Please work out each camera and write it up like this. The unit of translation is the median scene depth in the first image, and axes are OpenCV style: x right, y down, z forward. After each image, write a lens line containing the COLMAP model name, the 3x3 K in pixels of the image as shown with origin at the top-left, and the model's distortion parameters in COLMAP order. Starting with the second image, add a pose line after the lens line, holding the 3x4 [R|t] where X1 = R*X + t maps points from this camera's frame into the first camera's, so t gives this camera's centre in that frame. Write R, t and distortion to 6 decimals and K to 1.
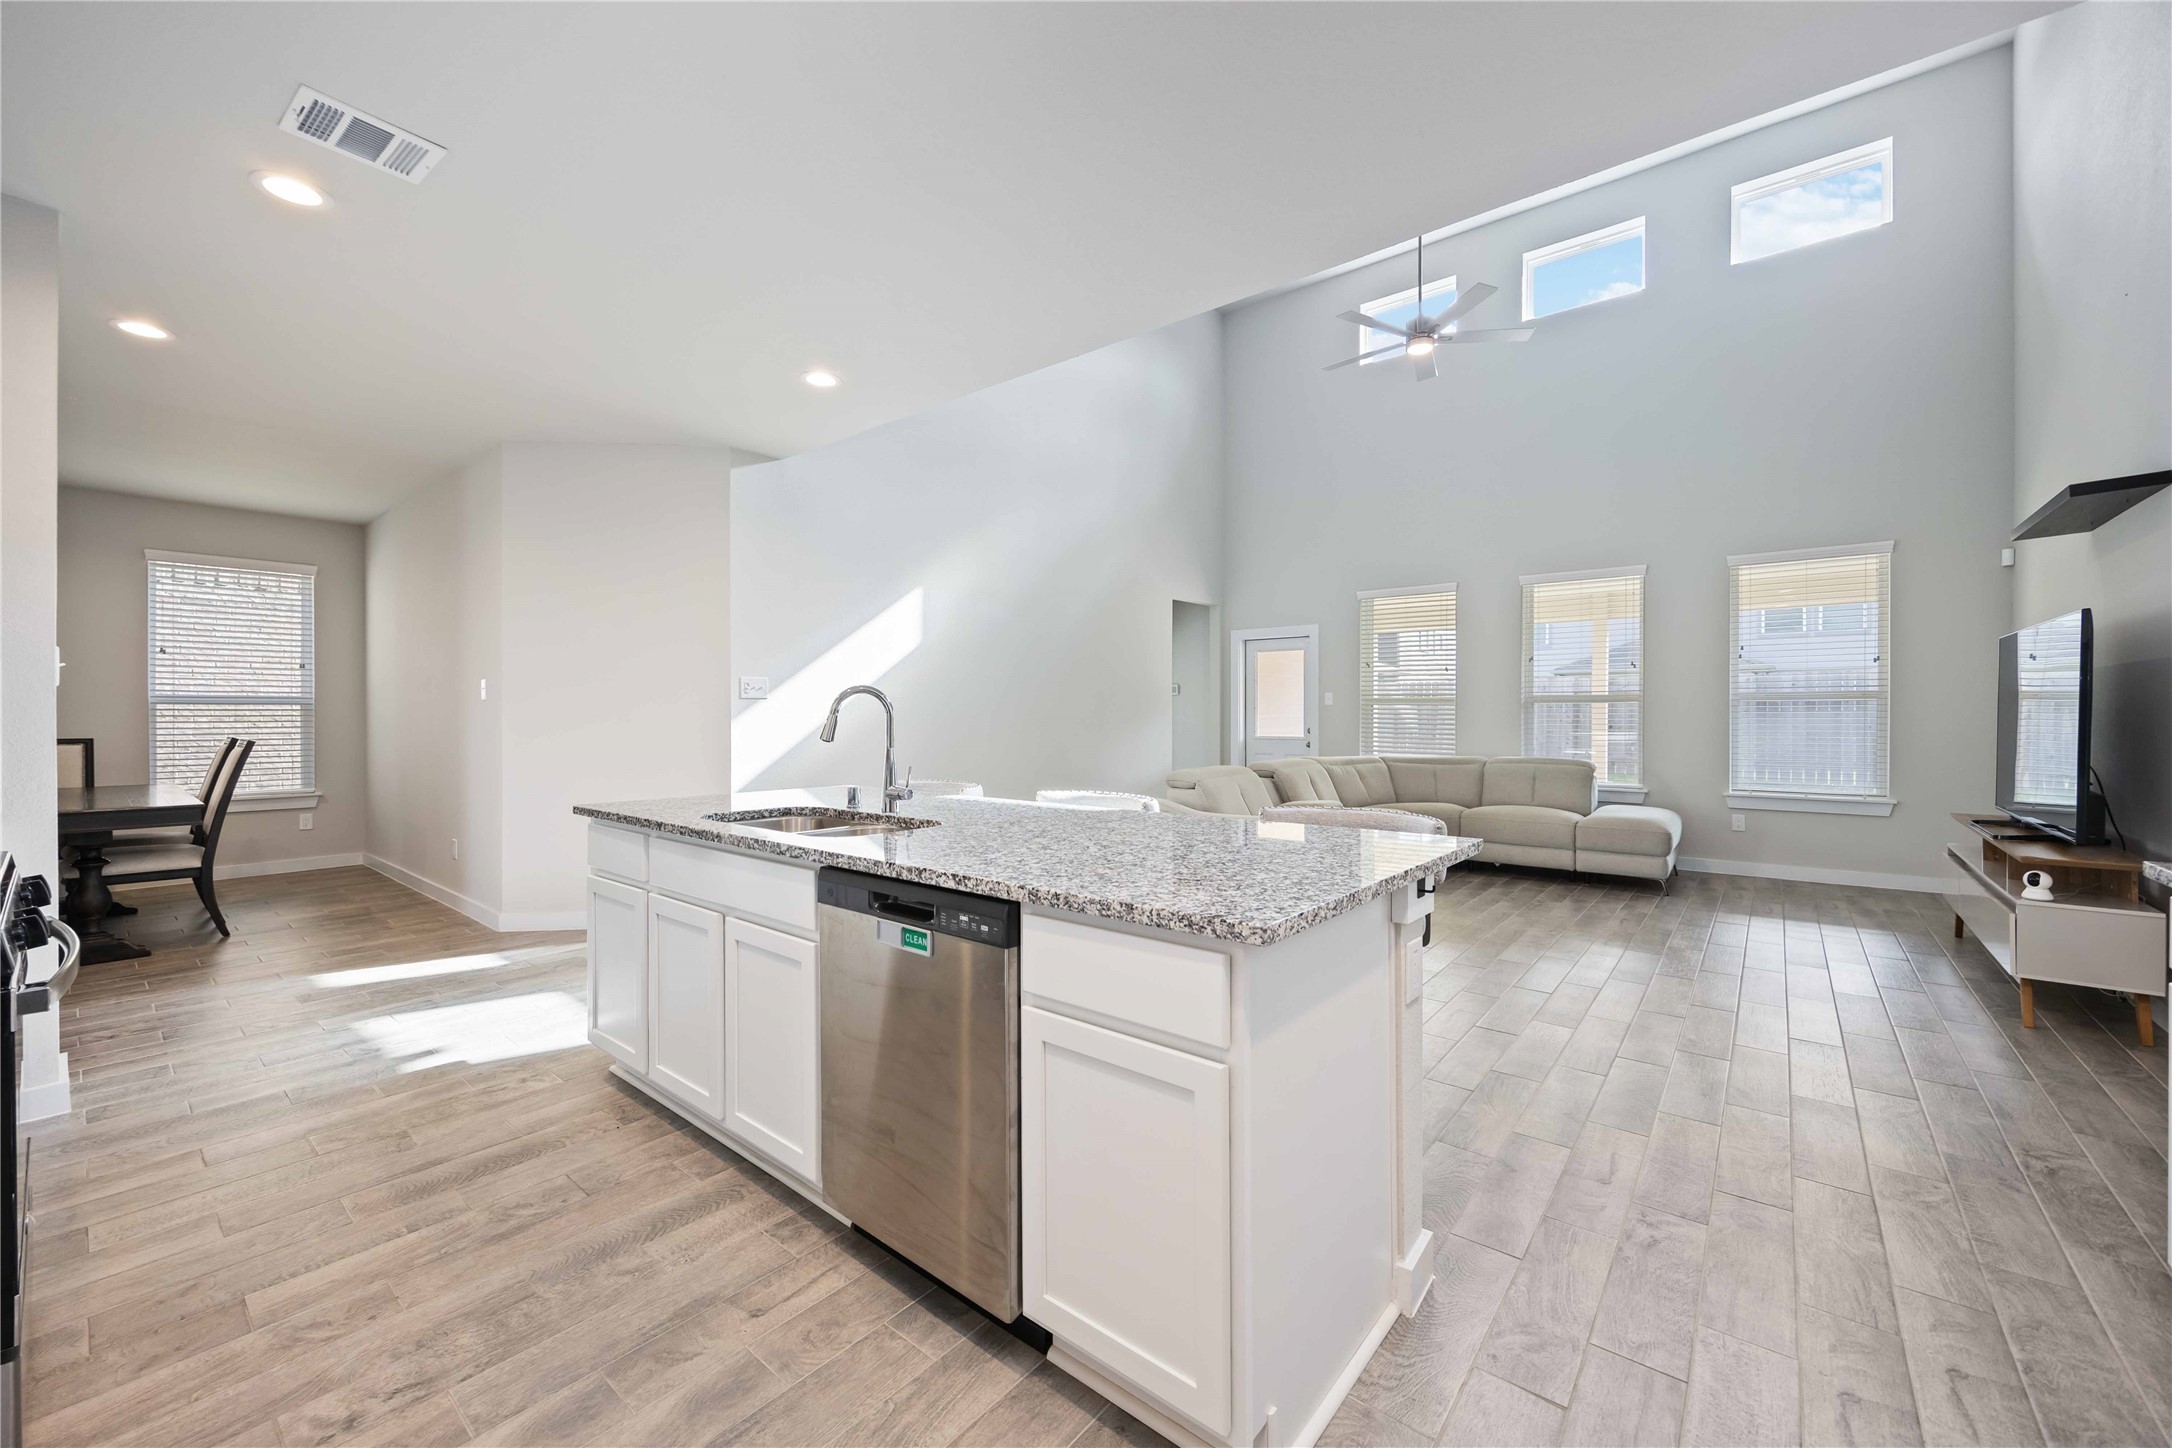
lens RADIAL K [[833.4, 0, 1087.5], [0, 833.4, 727.8], [0, 0, 1]] dist [-0.003315, -0.001173]
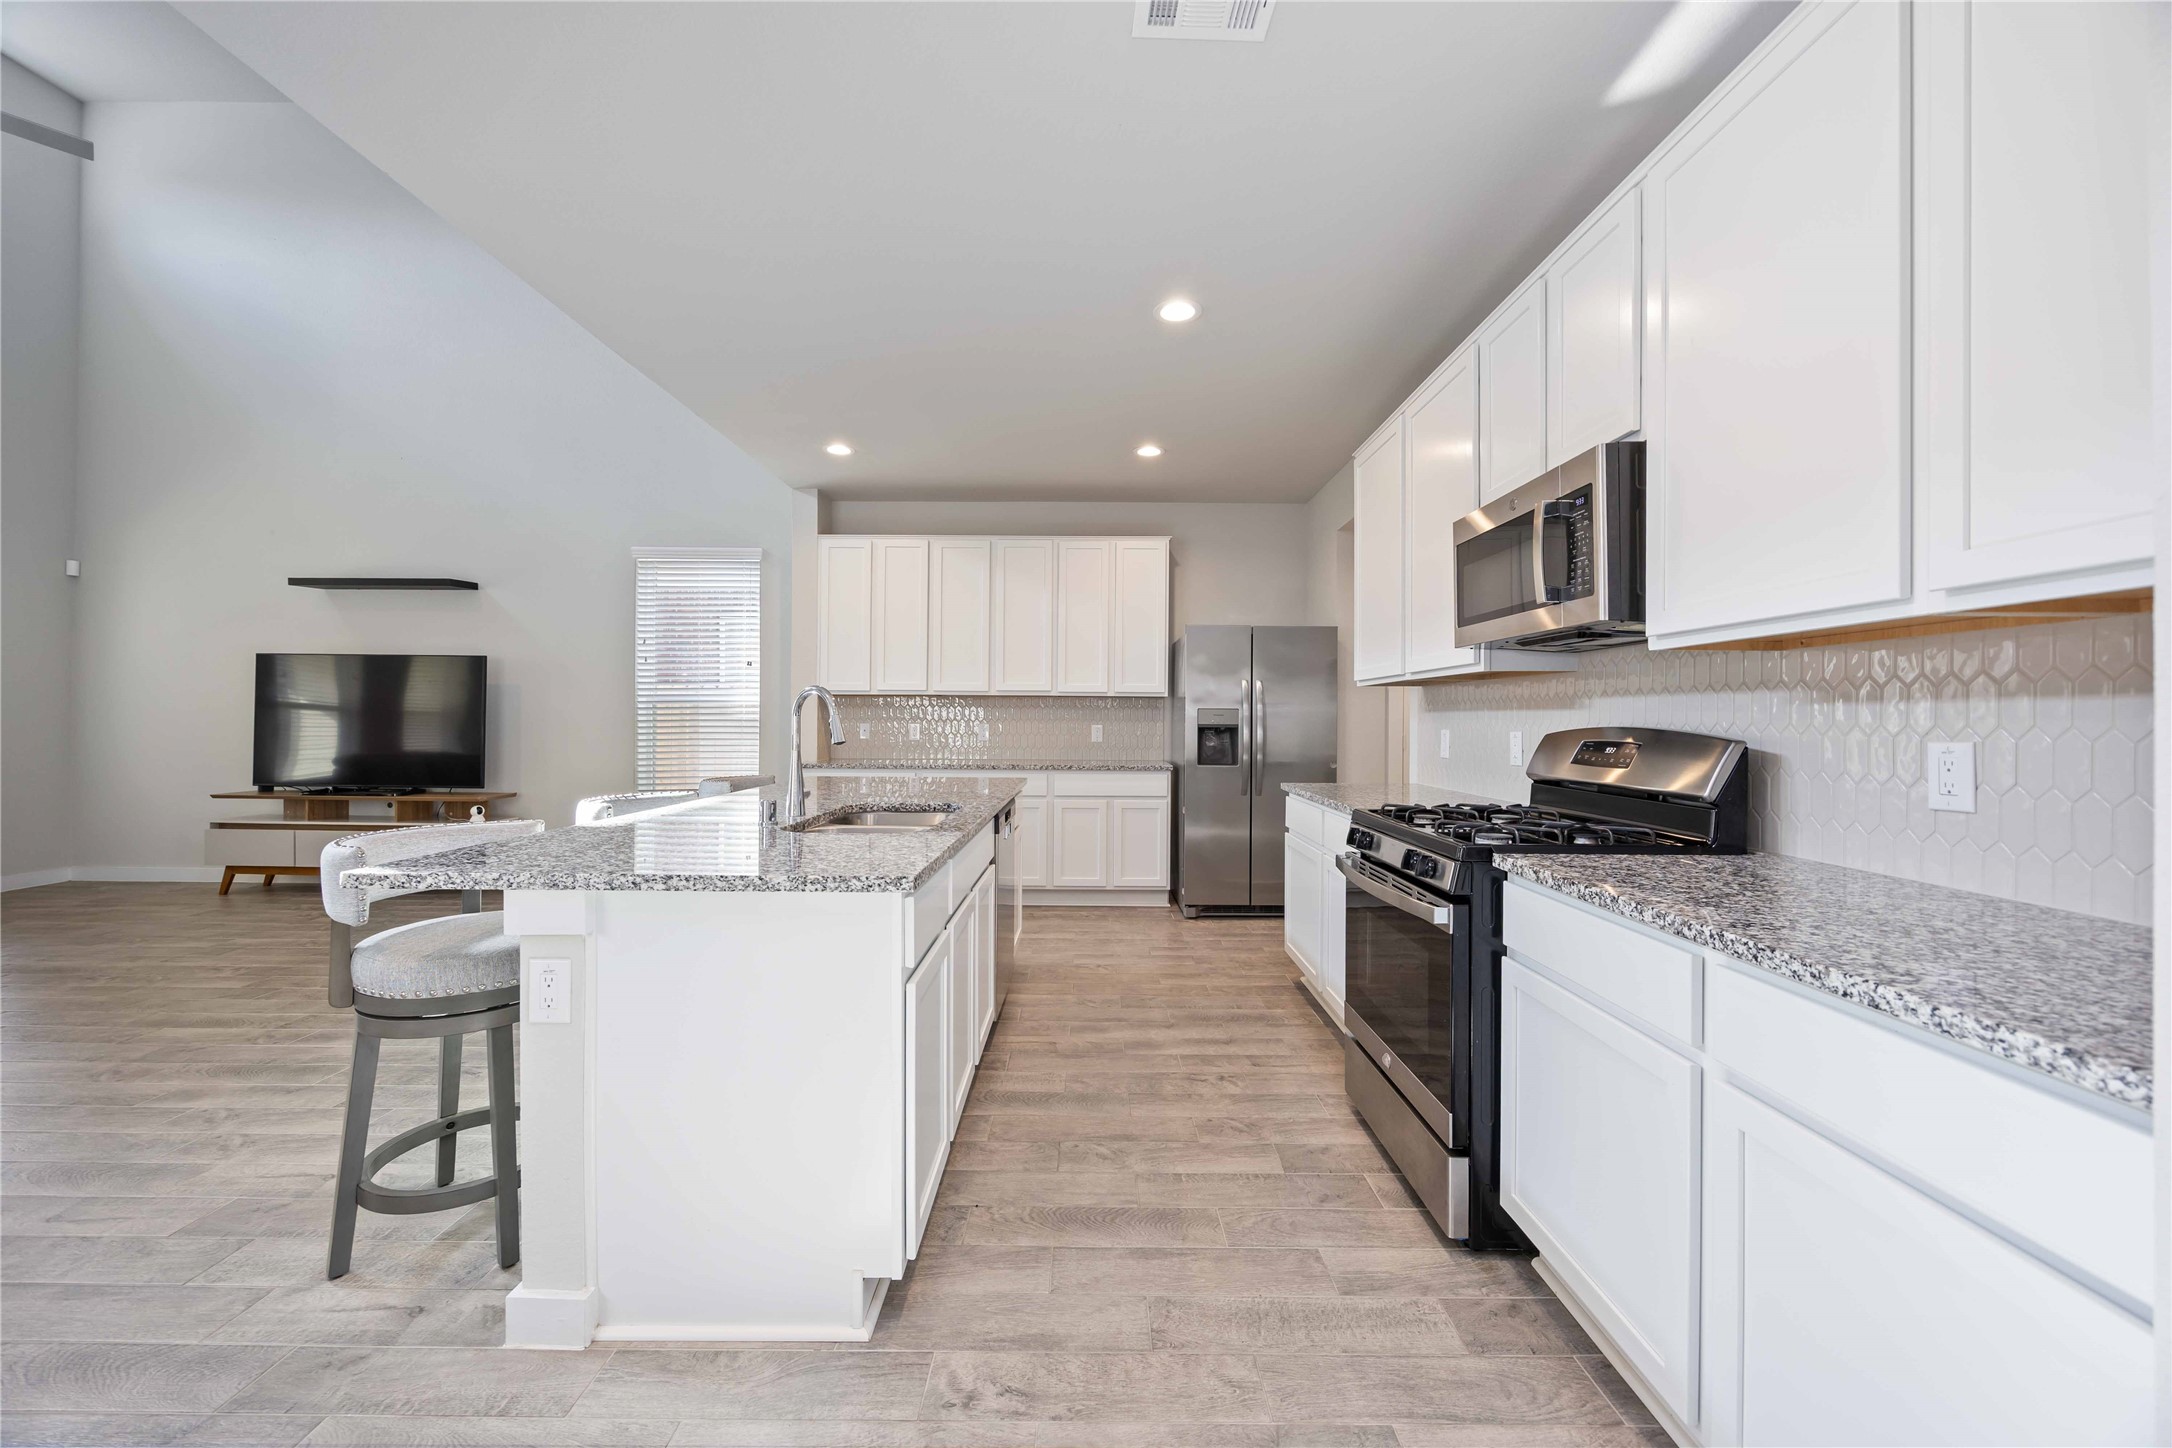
lens RADIAL K [[833.4, 0, 1094.4], [0, 833.4, 722.3], [0, 0, 1]] dist [-0.003315, -0.001173]
pose [[-0.636179, -0.002360, 0.771538, -1.685693], [0.006435, 0.999944, 0.008365, -0.016288], [-0.771514, 0.010286, -0.636129, 1.883158]]
